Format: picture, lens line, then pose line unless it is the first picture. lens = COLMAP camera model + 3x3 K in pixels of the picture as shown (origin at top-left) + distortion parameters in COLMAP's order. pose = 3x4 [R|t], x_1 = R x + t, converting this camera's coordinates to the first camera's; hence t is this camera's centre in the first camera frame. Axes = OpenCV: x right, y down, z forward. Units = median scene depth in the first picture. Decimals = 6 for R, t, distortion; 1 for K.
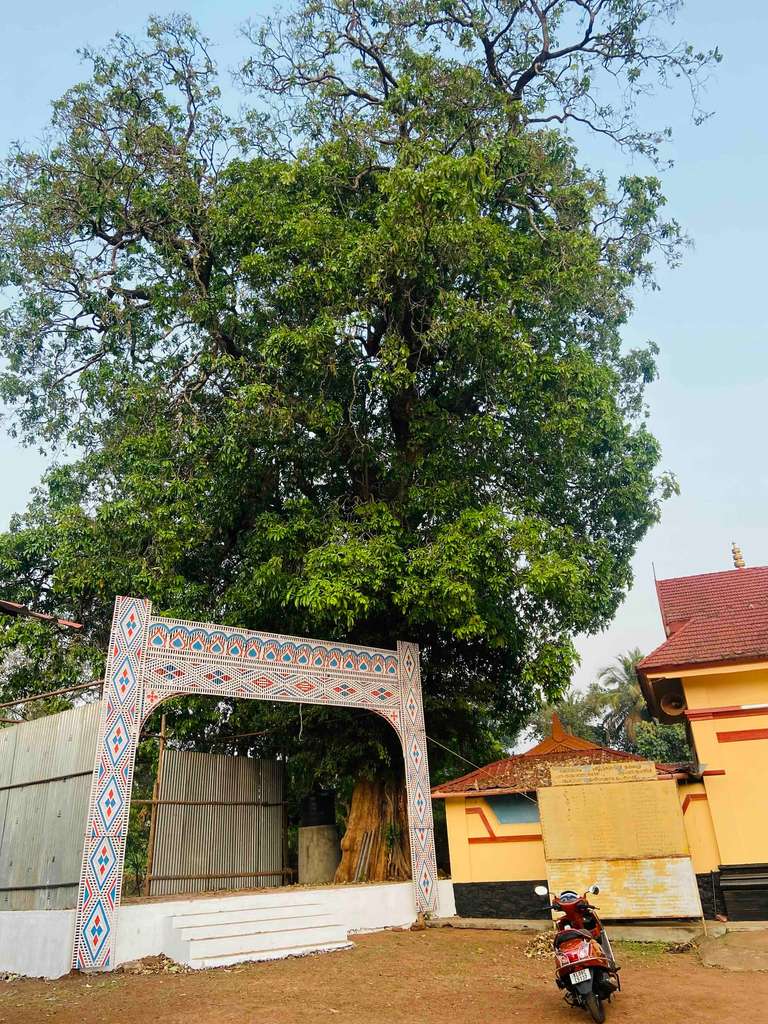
lens RADIAL K [[767.8, 0, 373.4], [0, 767.8, 516.0], [0, 0, 1]] dist [0.123887, -0.152709]
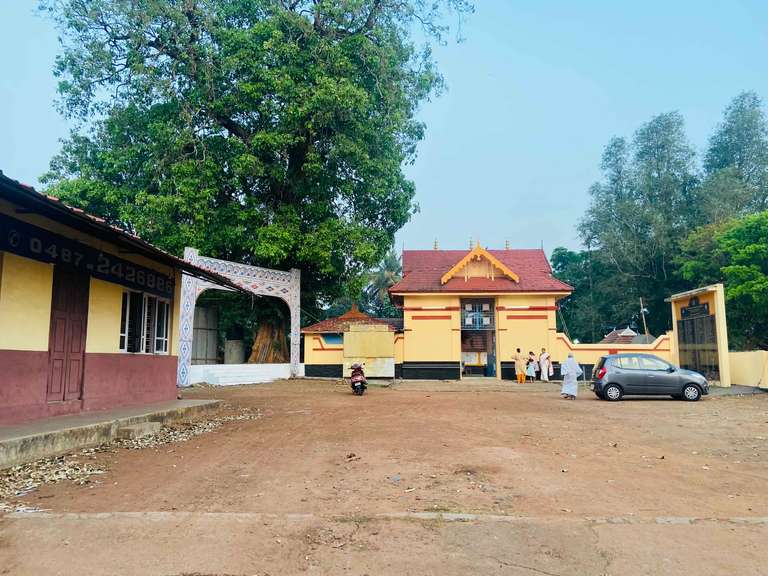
lens RADIAL K [[575.9, 0, 389.0], [0, 575.9, 284.2], [0, 0, 1]] dist [0.123887, -0.152709]
pose [[0.945011, 0.086410, 0.315416, -0.257650], [-0.169449, 0.954278, 0.246252, -0.289079], [-0.279716, -0.286158, 0.916446, -0.725708]]
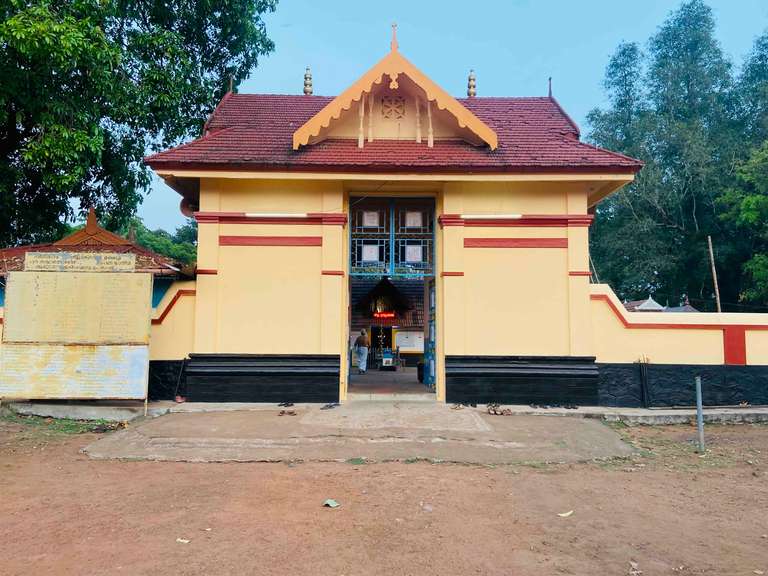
lens RADIAL K [[578.7, 0, 375.8], [0, 578.7, 291.6], [0, 0, 1]] dist [0.114348, -0.142877]
pose [[0.933809, 0.083038, 0.348002, 0.362019], [-0.189995, 0.939299, 0.285692, 0.087271], [-0.303154, -0.332901, 0.892902, 0.232969]]
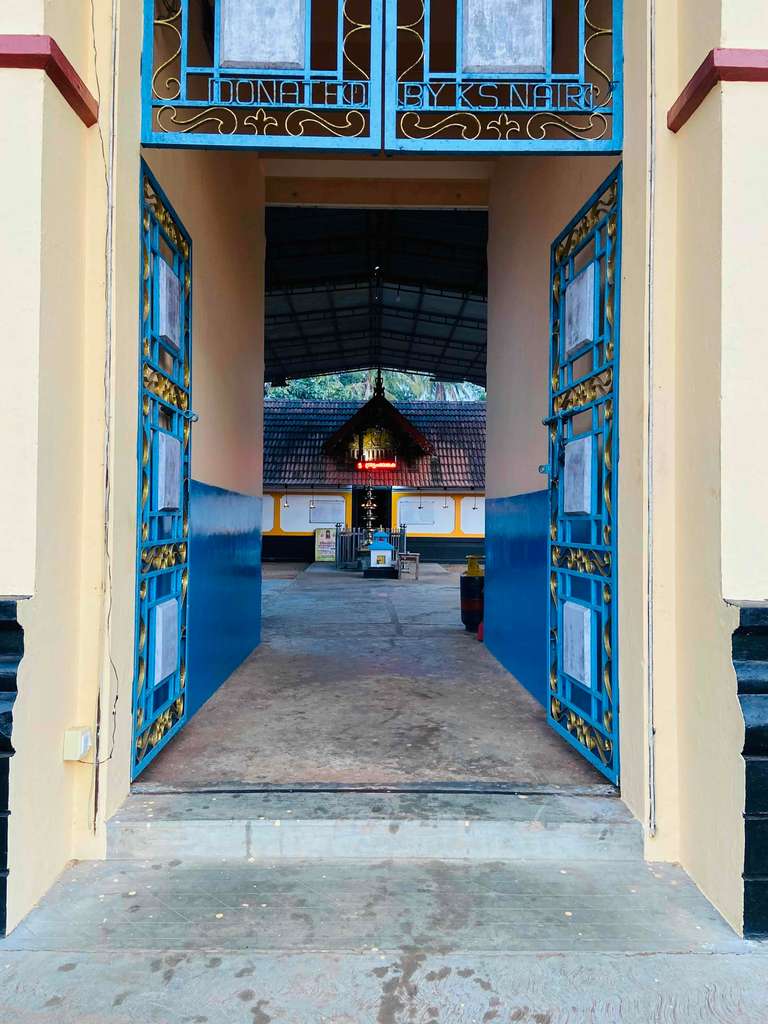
lens RADIAL K [[774.1, 0, 378.1], [0, 774.1, 505.7], [0, 0, 1]] dist [0.075820, -0.003084]
pose [[0.930877, 0.060269, 0.360328, 0.587598], [-0.195627, 0.915212, 0.352303, 0.298161], [-0.308544, -0.398441, 0.863739, 0.730884]]
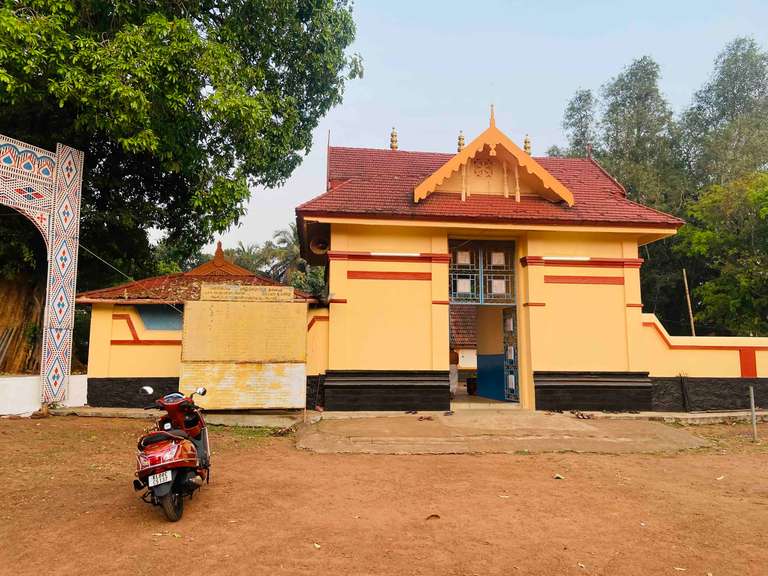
lens RADIAL K [[575.9, 0, 389.0], [0, 575.9, 284.2], [0, 0, 1]] dist [0.123887, -0.152709]
pose [[0.882443, 0.108714, 0.457686, 0.083894], [-0.231692, 0.947183, 0.221730, 0.080443], [-0.409407, -0.301706, 0.861022, 0.191220]]
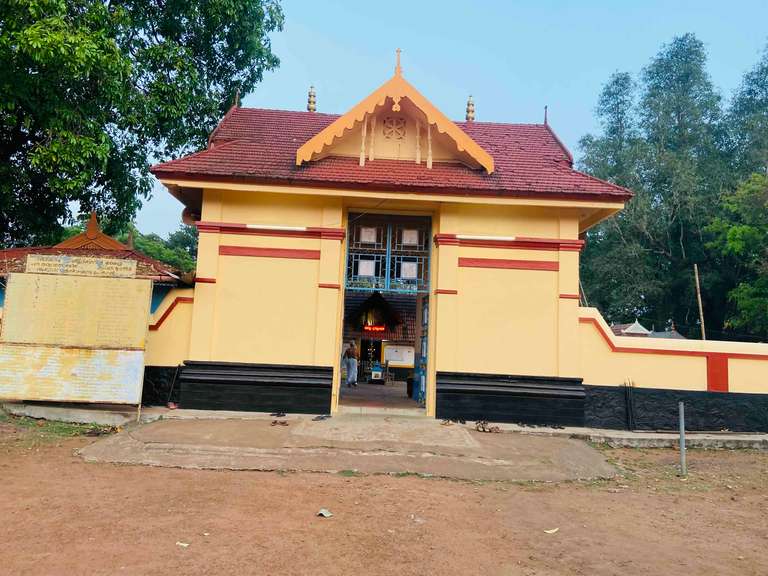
lens RADIAL K [[578.1, 0, 375.7], [0, 578.1, 285.4], [0, 0, 1]] dist [0.118048, -0.146665]
pose [[0.923156, 0.131361, 0.361285, 0.349268], [-0.232158, 0.939578, 0.251585, 0.082002], [-0.306407, -0.316128, 0.897874, 0.222583]]
